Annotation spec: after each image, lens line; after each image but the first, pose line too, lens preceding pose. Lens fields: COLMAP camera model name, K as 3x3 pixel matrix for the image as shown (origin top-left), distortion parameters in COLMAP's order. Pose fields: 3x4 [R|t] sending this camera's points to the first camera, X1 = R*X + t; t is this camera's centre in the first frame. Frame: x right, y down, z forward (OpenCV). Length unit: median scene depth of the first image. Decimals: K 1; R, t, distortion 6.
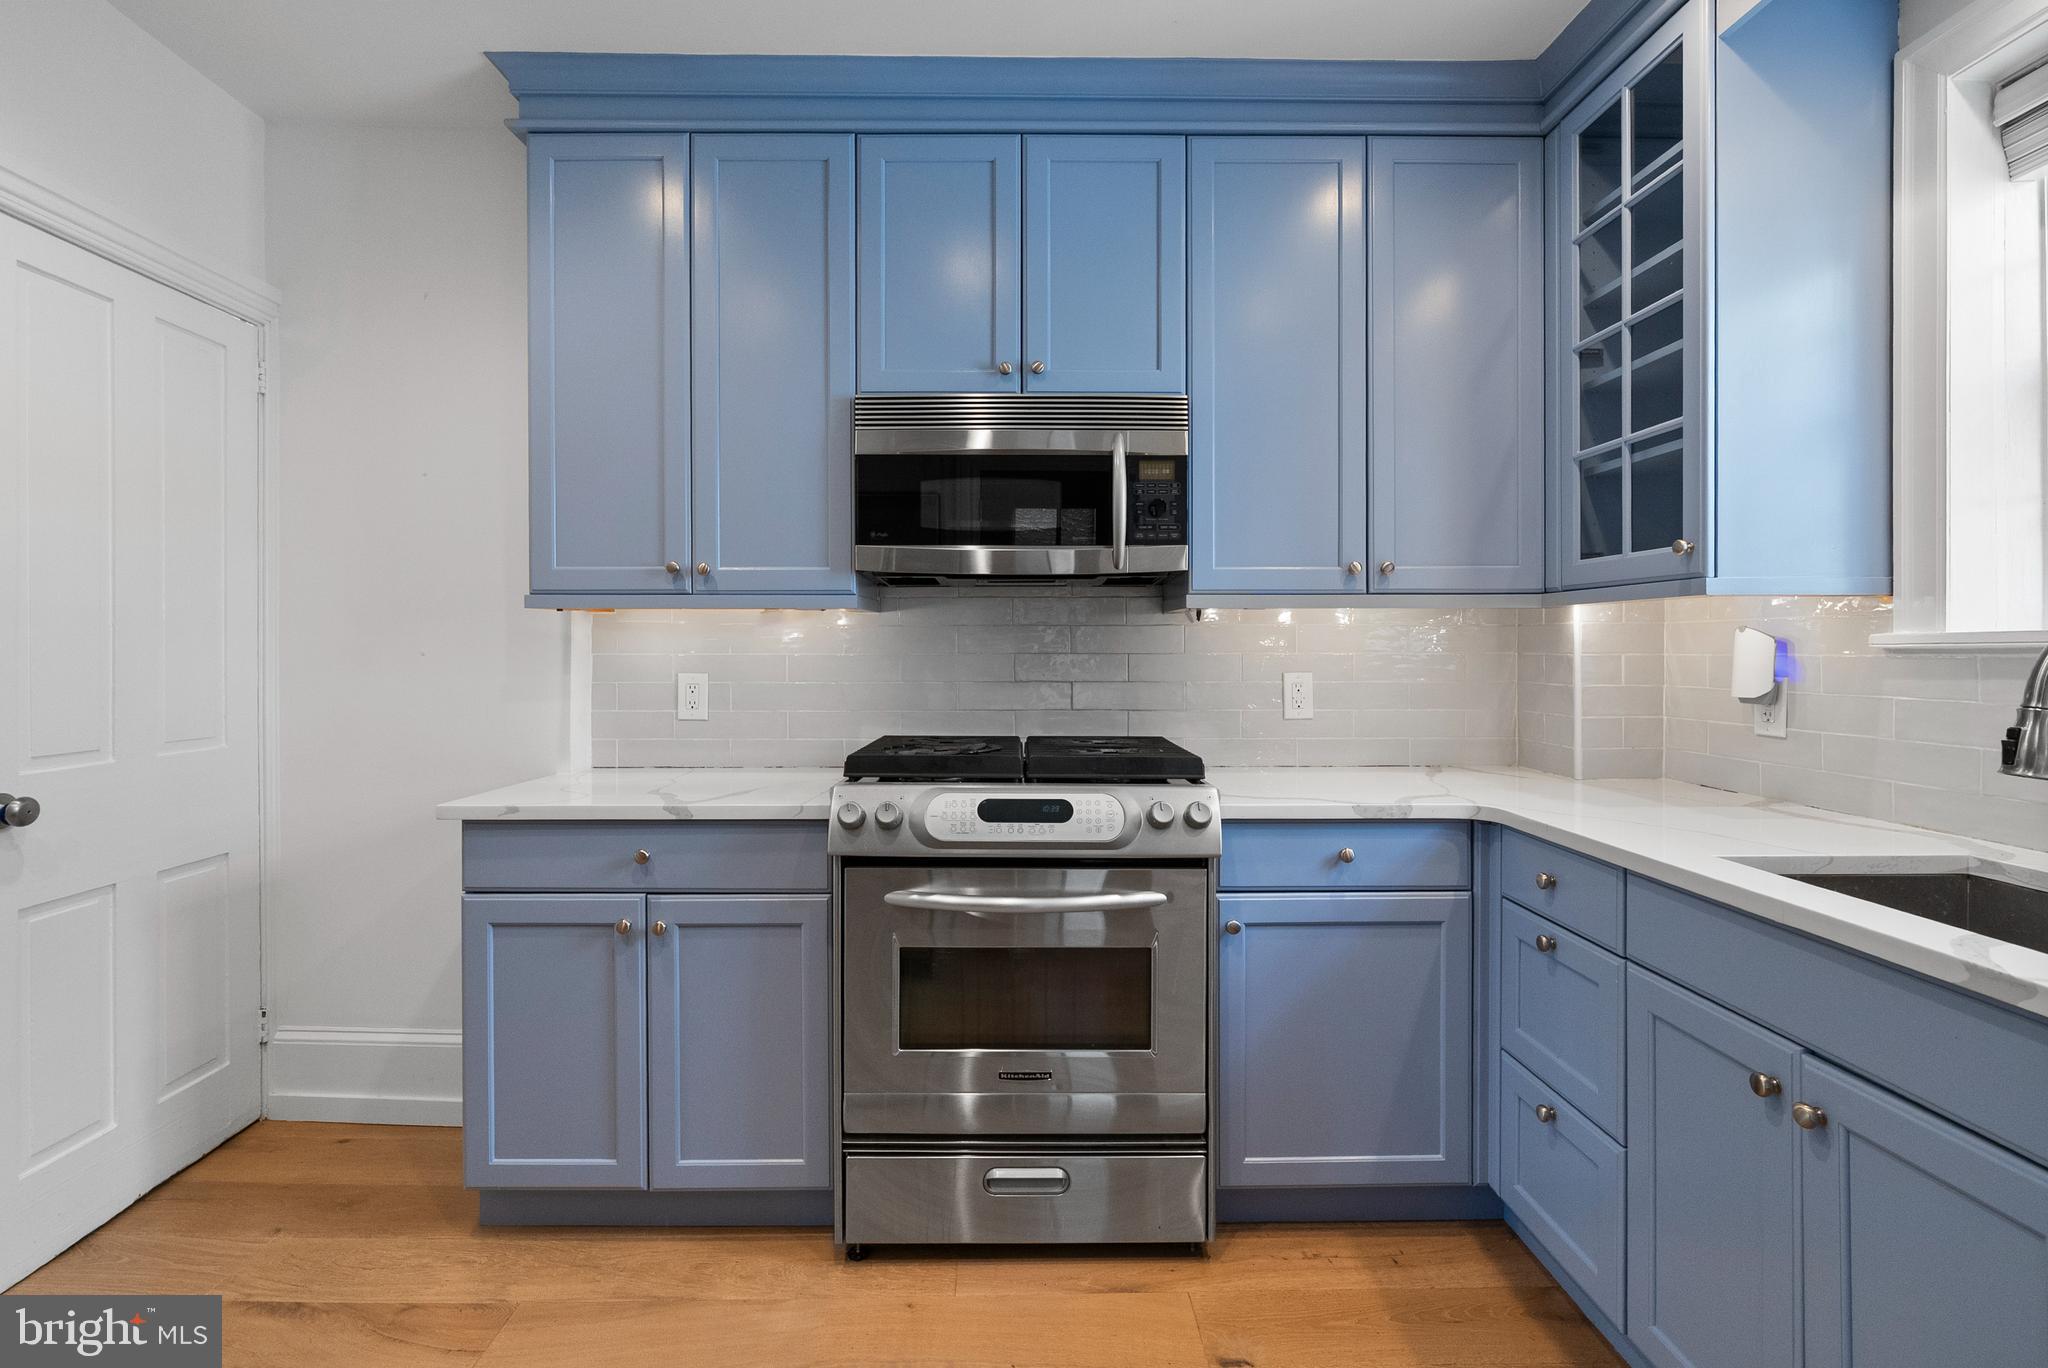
lens RADIAL K [[965.7, 0, 1015.6], [0, 965.7, 644.0], [0, 0, 1]] dist [-0.013051, 0.007845]
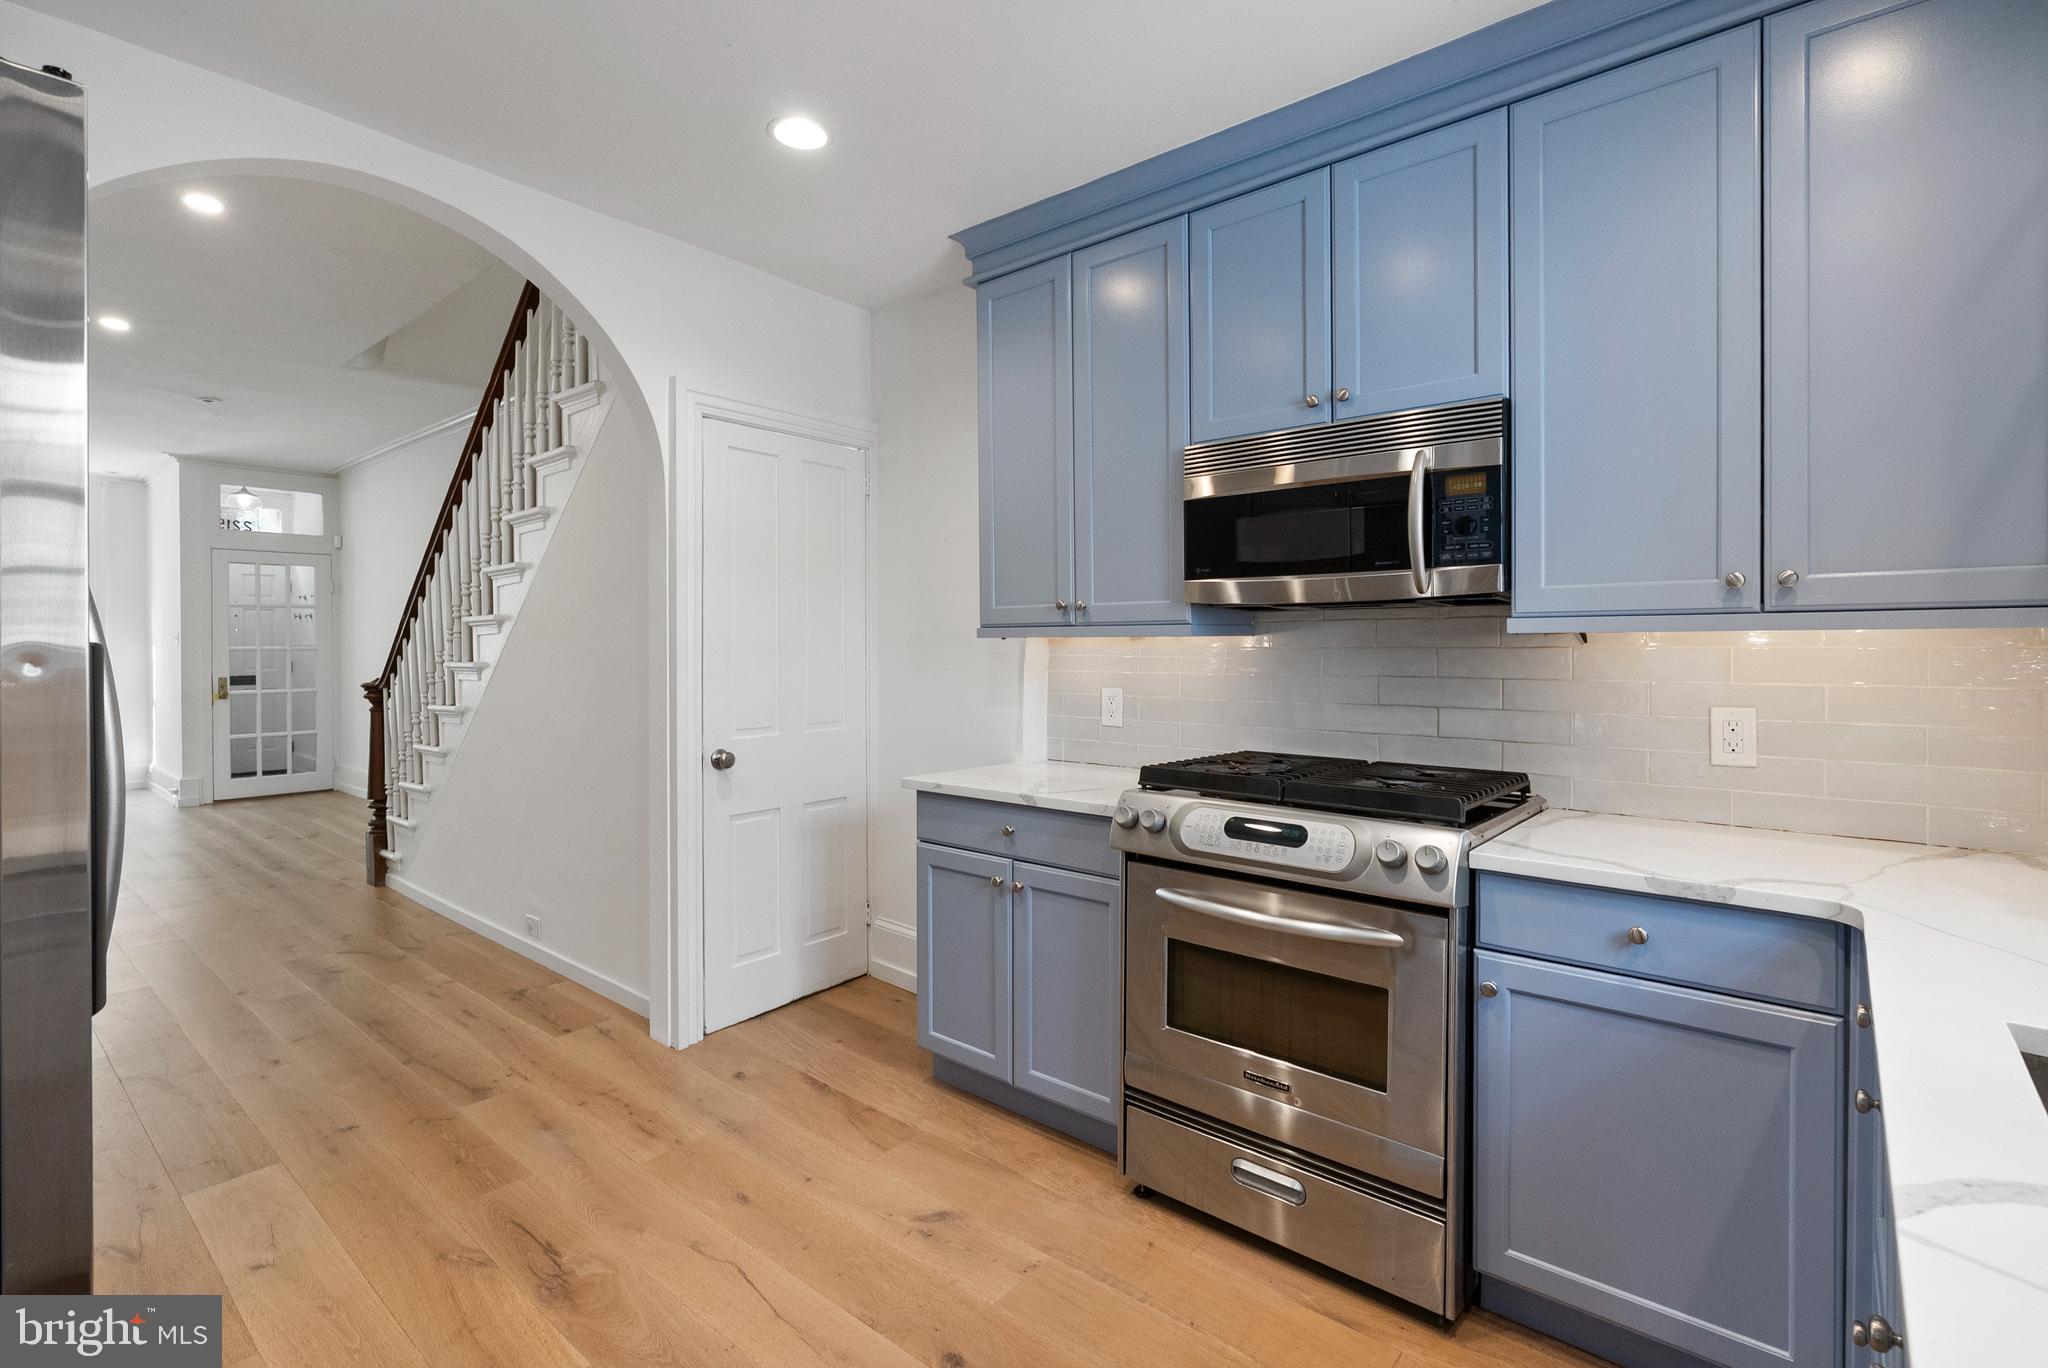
lens RADIAL K [[965.7, 0, 1015.6], [0, 965.7, 644.0], [0, 0, 1]] dist [-0.013051, 0.007845]
pose [[0.747032, -0.002612, -0.664783, 0.489002], [0.006686, 0.999971, 0.003585, -0.037757], [0.664755, -0.007123, 0.747028, 0.026591]]
